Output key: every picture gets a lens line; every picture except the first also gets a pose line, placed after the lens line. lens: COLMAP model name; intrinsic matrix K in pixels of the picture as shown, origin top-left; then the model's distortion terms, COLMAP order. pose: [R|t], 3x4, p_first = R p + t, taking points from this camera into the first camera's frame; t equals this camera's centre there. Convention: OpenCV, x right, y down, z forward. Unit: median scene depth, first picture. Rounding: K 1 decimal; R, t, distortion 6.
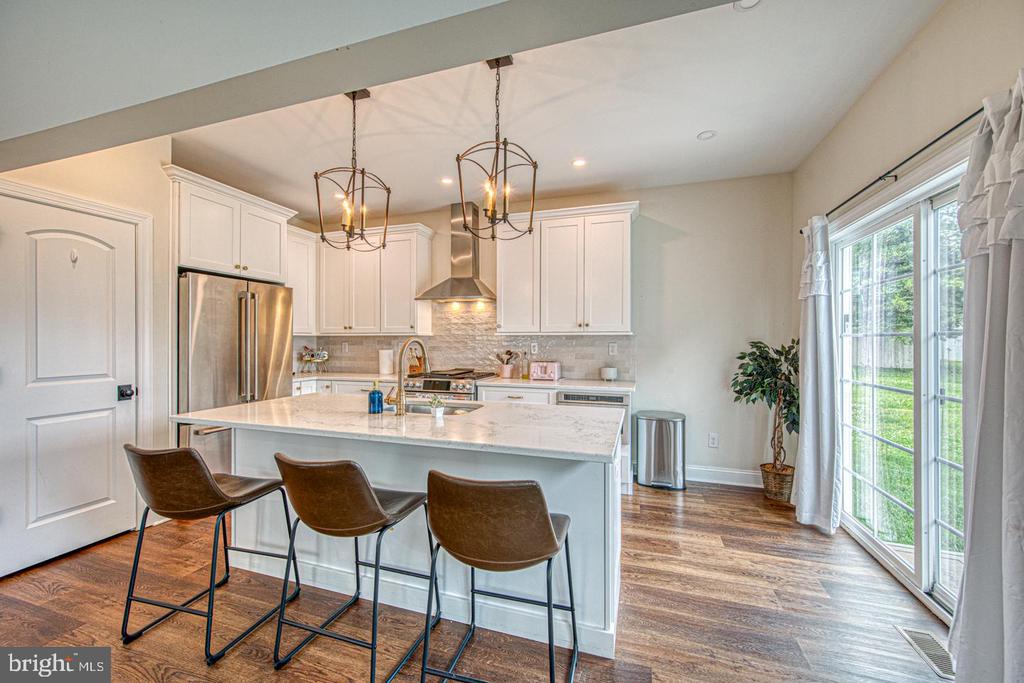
lens RADIAL K [[398.5, 0, 515.0], [0, 398.5, 335.5], [0, 0, 1]] dist [0.000970, 0.000037]
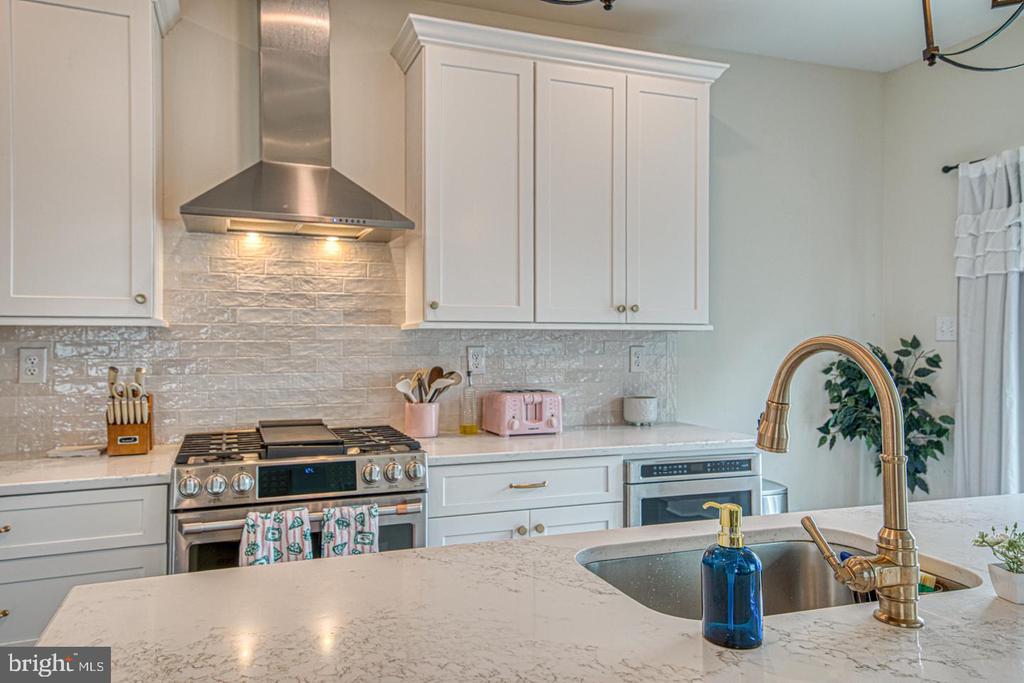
lens RADIAL K [[712.9, 0, 501.9], [0, 712.9, 330.6], [0, 0, 1]] dist [0.046171, 0.000168]
pose [[0.778945, 0.008735, 0.627032, -0.441473], [-0.007058, 0.999962, -0.005163, 0.004301], [-0.627053, -0.000404, 0.778977, 0.433050]]
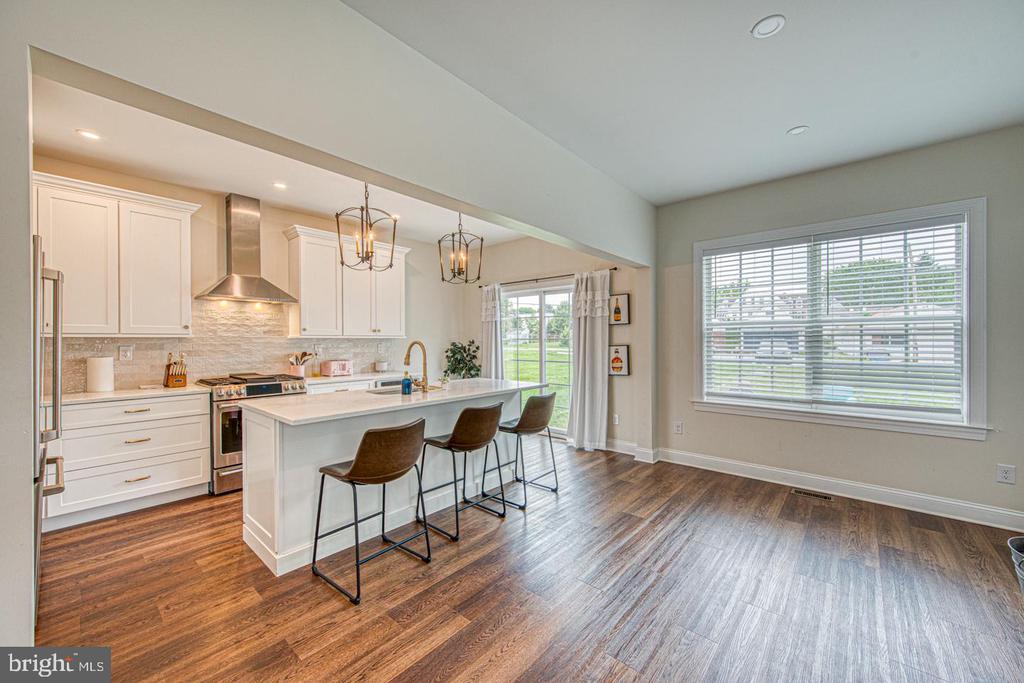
lens RADIAL K [[398.5, 0, 510.7], [0, 398.5, 337.3], [0, 0, 1]] dist [0.000970, 0.000037]
pose [[0.381902, 0.006690, 0.924179, -0.862326], [-0.006703, 0.999968, -0.004469, -0.001805], [-0.924179, -0.004488, 0.381934, 0.069619]]
